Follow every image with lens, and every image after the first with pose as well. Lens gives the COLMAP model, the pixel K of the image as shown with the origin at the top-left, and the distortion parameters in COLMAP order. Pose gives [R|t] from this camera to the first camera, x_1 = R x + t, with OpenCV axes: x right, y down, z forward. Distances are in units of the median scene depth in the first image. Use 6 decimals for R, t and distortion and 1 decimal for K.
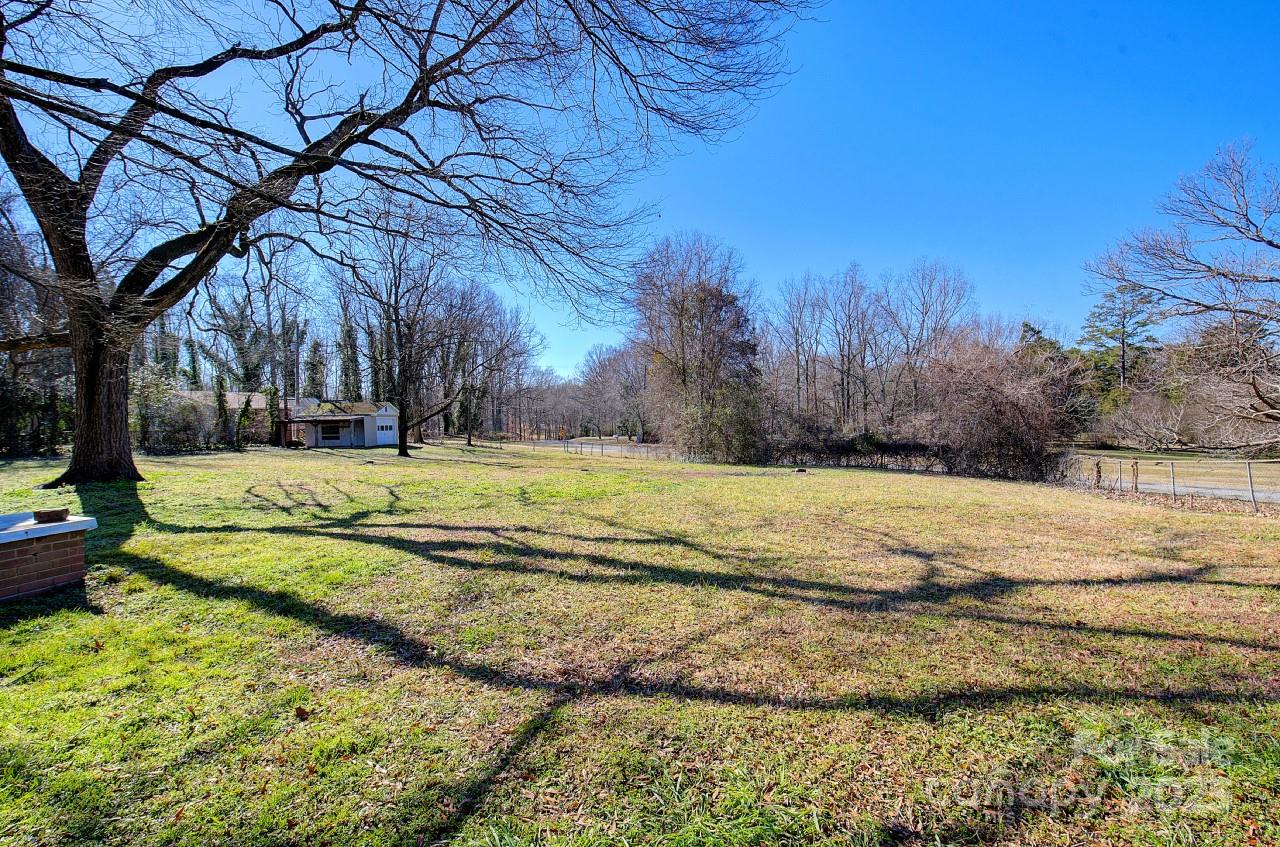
lens RADIAL K [[590.3, 0, 639.3], [0, 590.3, 415.1], [0, 0, 1]] dist [0.001018, -0.000186]
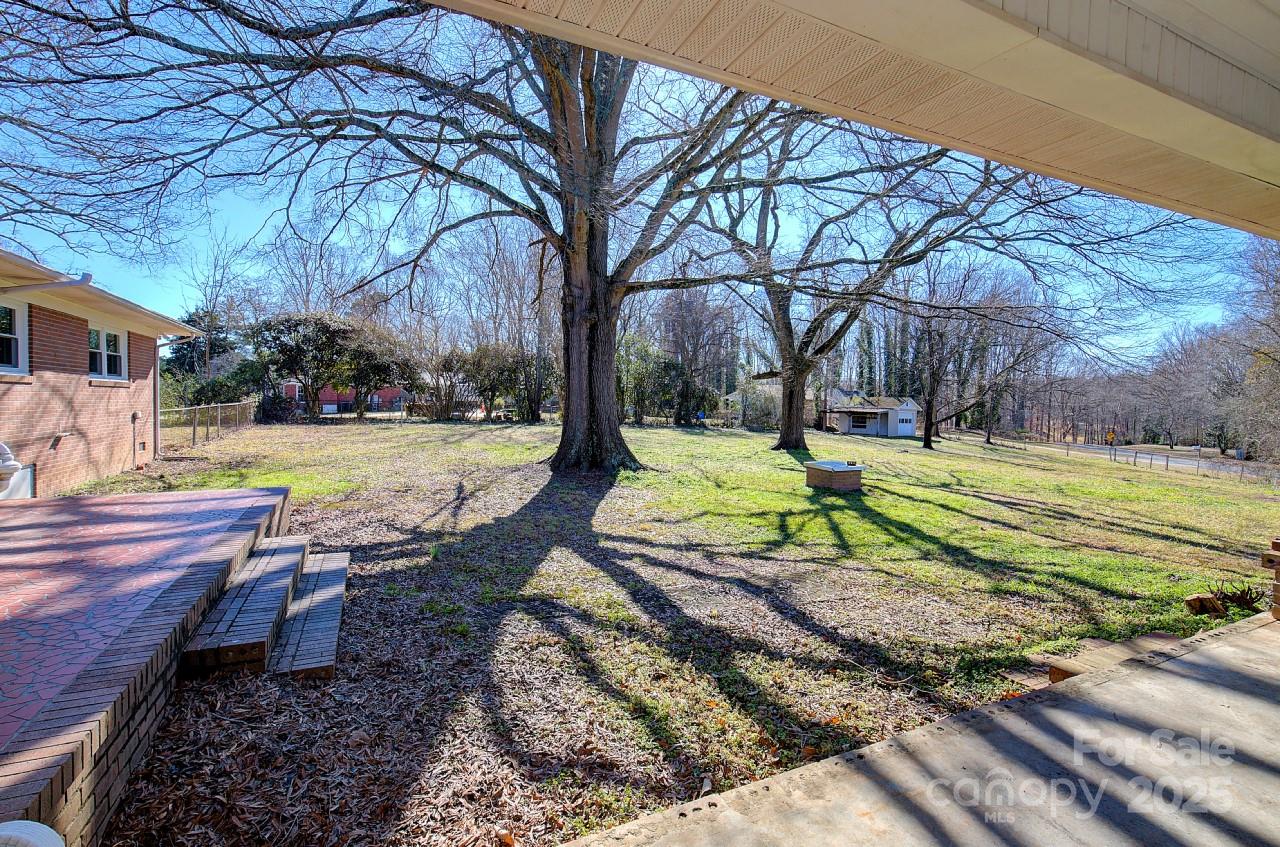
lens RADIAL K [[590.3, 0, 633.6], [0, 590.3, 417.6], [0, 0, 1]] dist [0.001018, -0.000186]
pose [[0.686485, 0.059805, -0.724681, 0.024568], [-0.042542, 0.998208, 0.042078, -0.010127], [0.725899, 0.001944, 0.687799, -0.144845]]
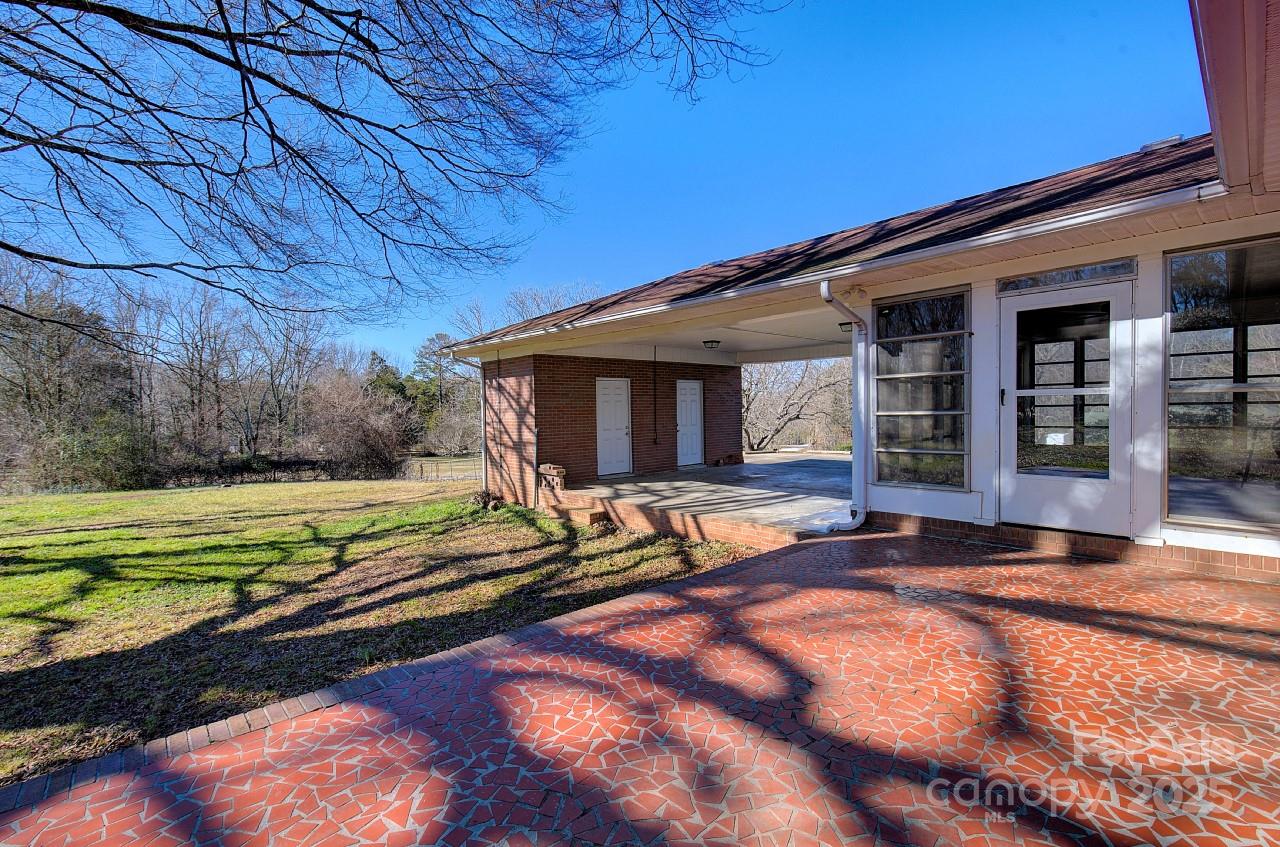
lens RADIAL K [[540.8, 0, 636.6], [0, 540.8, 417.3], [0, 0, 1]] dist [-0.000073, 0.000008]
pose [[0.513194, 0.007850, 0.858236, -0.123548], [0.013781, 0.999754, -0.017385, -0.010442], [-0.858162, 0.020749, 0.512960, -0.168334]]
